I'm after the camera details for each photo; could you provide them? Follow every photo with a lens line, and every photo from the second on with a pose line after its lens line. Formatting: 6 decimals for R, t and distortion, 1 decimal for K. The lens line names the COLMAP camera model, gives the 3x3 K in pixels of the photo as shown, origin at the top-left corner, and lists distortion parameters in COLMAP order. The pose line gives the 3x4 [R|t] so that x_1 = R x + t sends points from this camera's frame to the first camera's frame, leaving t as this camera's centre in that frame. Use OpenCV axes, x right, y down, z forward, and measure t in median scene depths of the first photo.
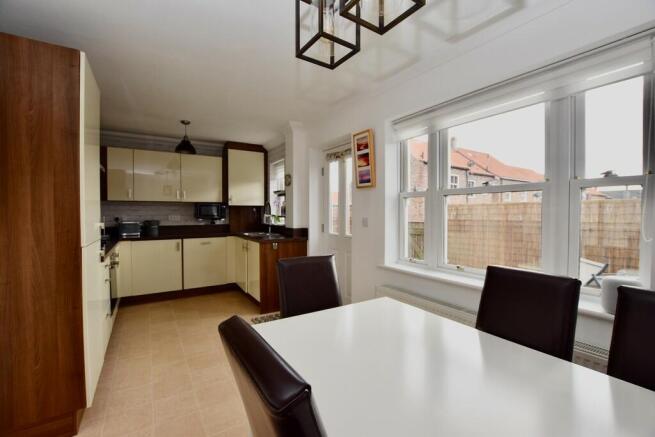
lens RADIAL K [[287.8, 0, 329.7], [0, 287.8, 215.3], [0, 0, 1]] dist [-0.017053, 0.000578]
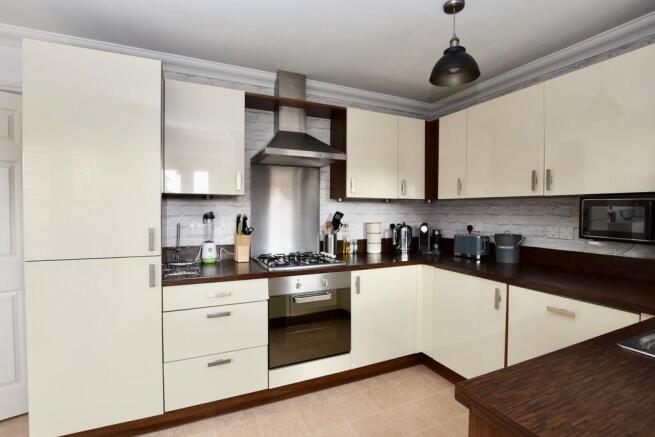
lens RADIAL K [[313.9, 0, 332.7], [0, 313.9, 215.6], [0, 0, 1]] dist [-0.004818, -0.000083]
pose [[-0.114621, 0.015001, -0.993296, -0.024386], [-0.016612, 0.999717, 0.017015, -0.021497], [0.993270, 0.018451, -0.114339, 0.788687]]
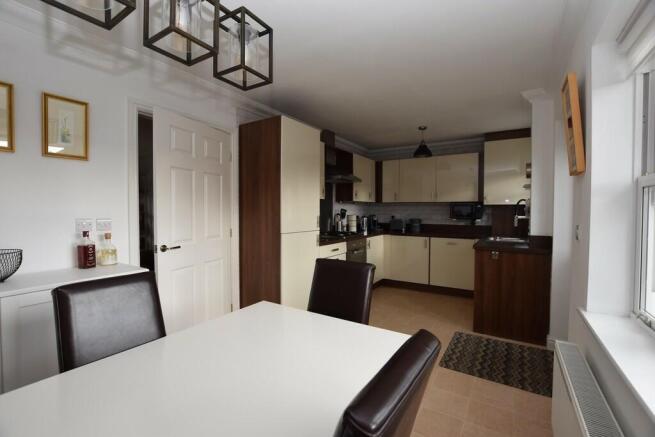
lens RADIAL K [[287.8, 0, 326.2], [0, 287.8, 215.6], [0, 0, 1]] dist [-0.017053, 0.000578]
pose [[0.415332, 0.020187, -0.909446, 0.292713], [-0.015637, 0.999764, 0.015050, -0.007019], [0.909536, 0.007970, 0.415550, 0.205552]]
